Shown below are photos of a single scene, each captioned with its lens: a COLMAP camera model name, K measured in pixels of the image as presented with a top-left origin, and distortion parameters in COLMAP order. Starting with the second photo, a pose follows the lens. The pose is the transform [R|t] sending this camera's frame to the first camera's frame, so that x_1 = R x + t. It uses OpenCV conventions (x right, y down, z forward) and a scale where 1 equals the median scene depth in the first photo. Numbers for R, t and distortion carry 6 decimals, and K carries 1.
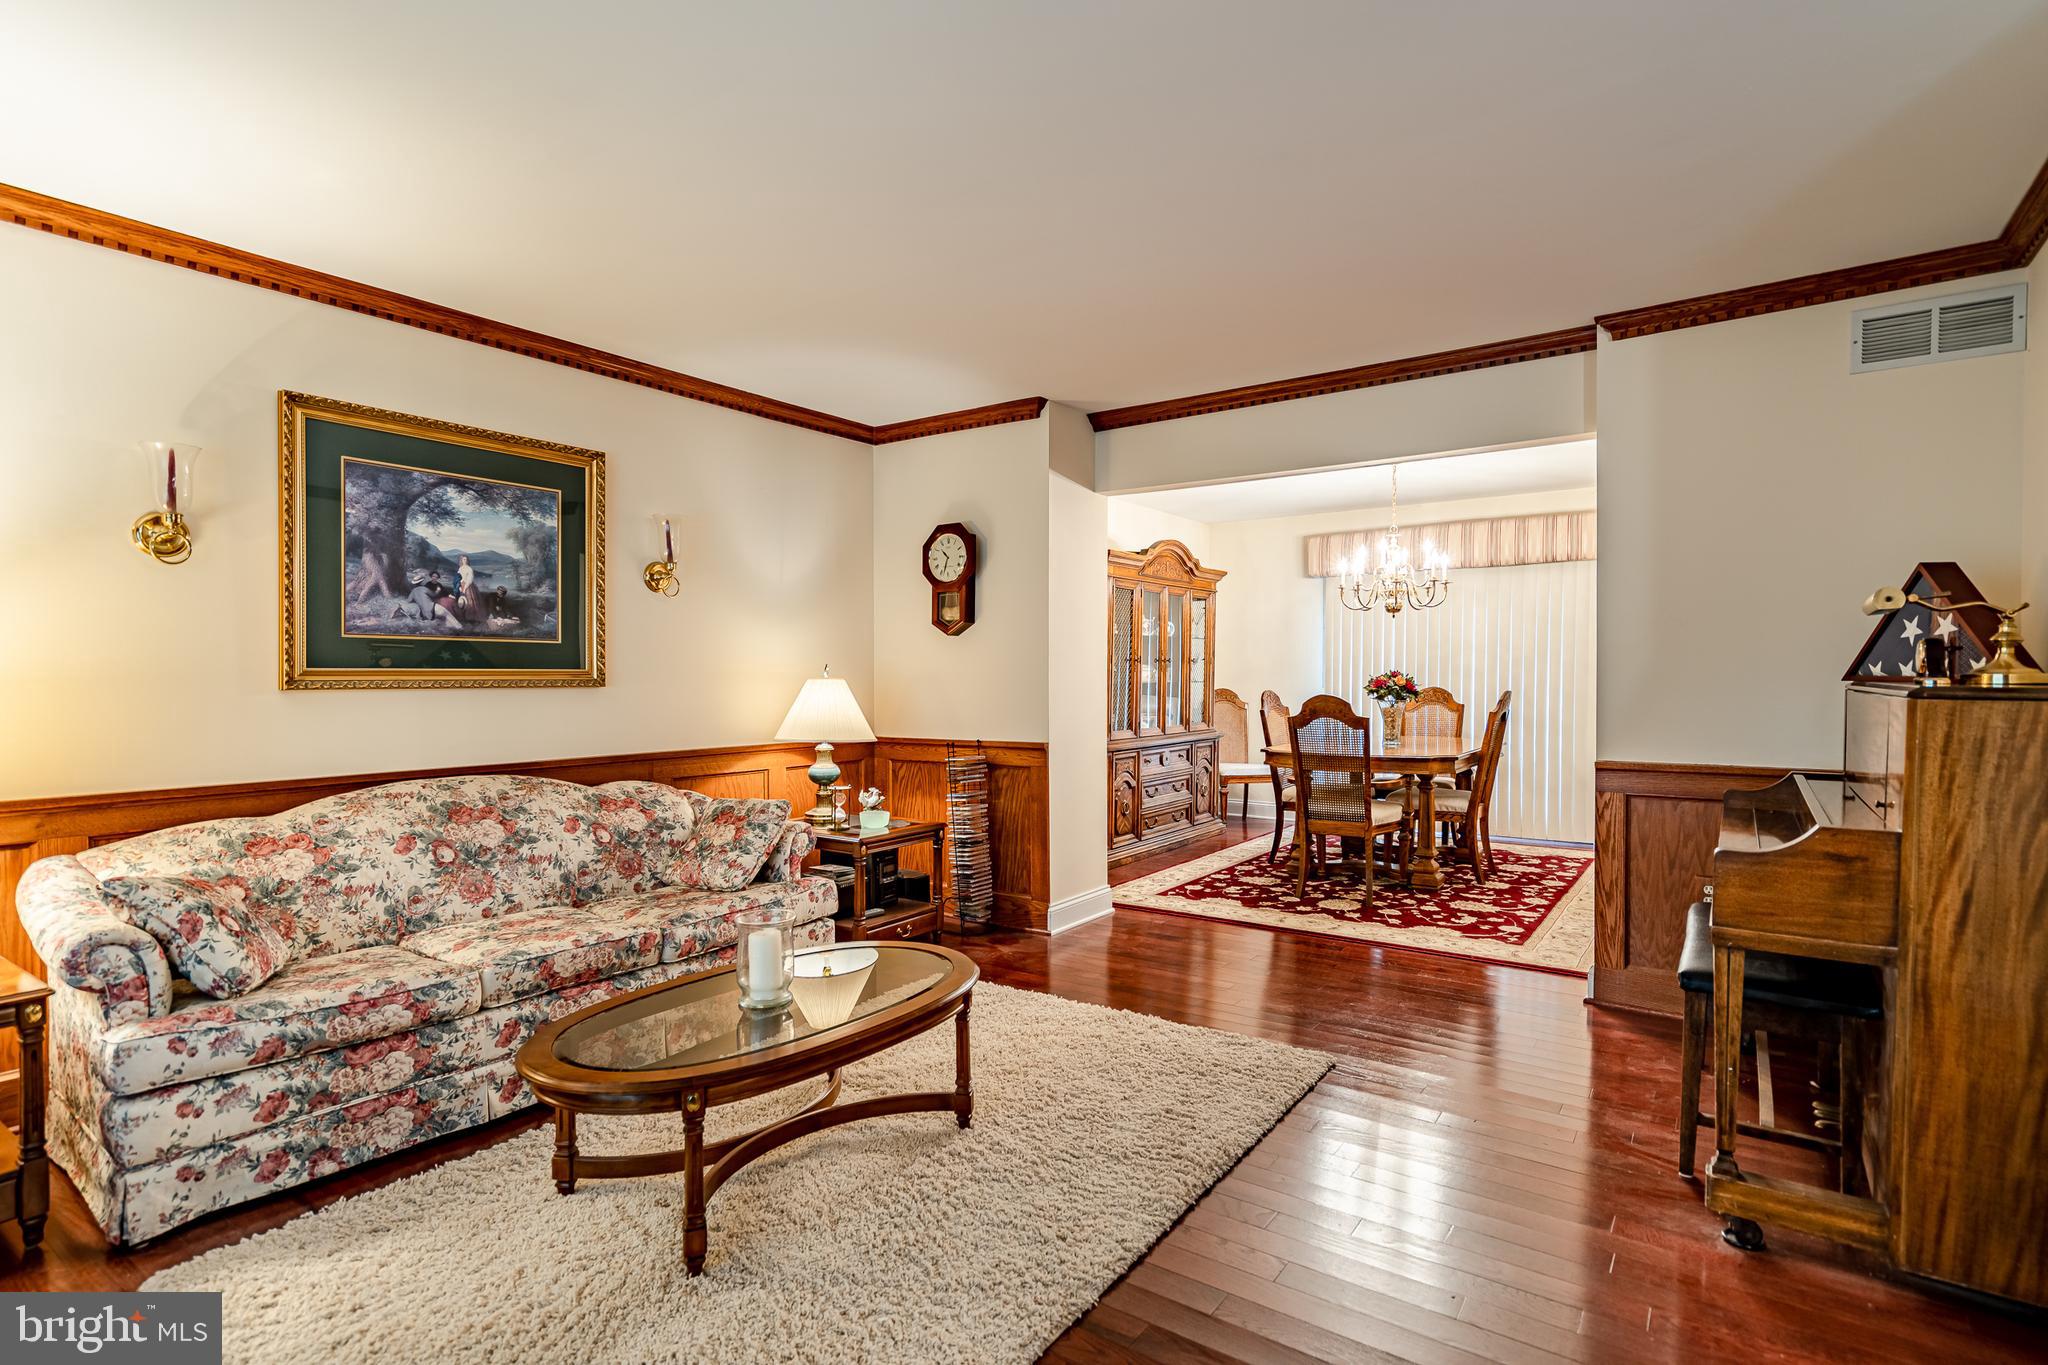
lens RADIAL K [[1013.8, 0, 1017.1], [0, 1013.8, 693.4], [0, 0, 1]] dist [0.000795, 0.001733]
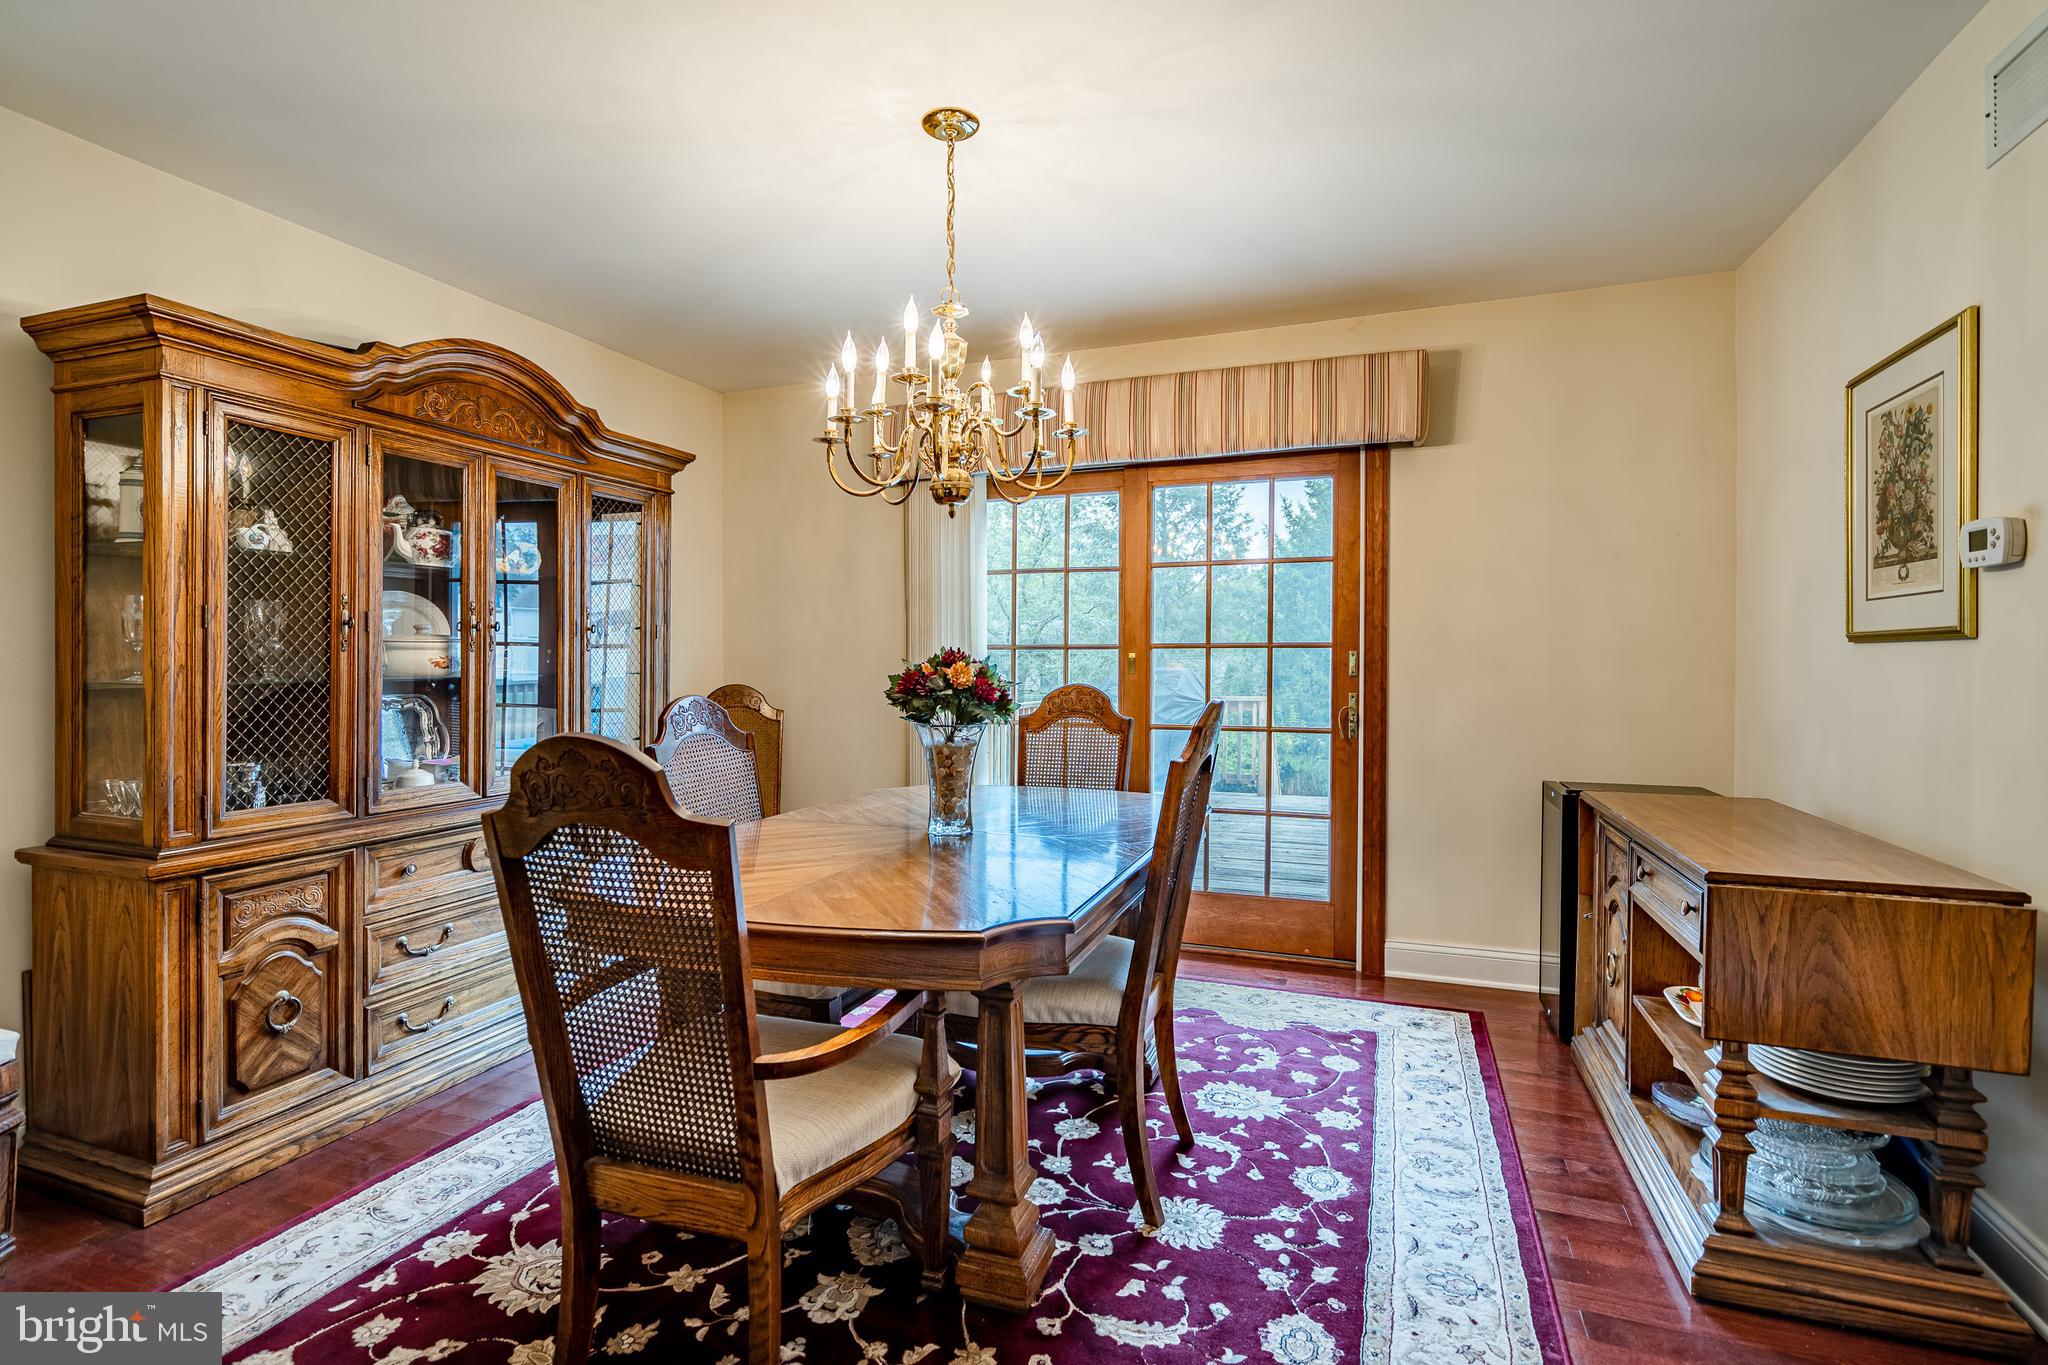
lens RADIAL K [[983.4, 0, 1022.7], [0, 983.4, 662.6], [0, 0, 1]] dist [0.000892, 0.001703]
pose [[0.963958, 0.001345, 0.266052, 0.468391], [0.002998, 0.999869, -0.015916, -0.017490], [-0.266039, 0.016139, 0.963827, 0.979626]]
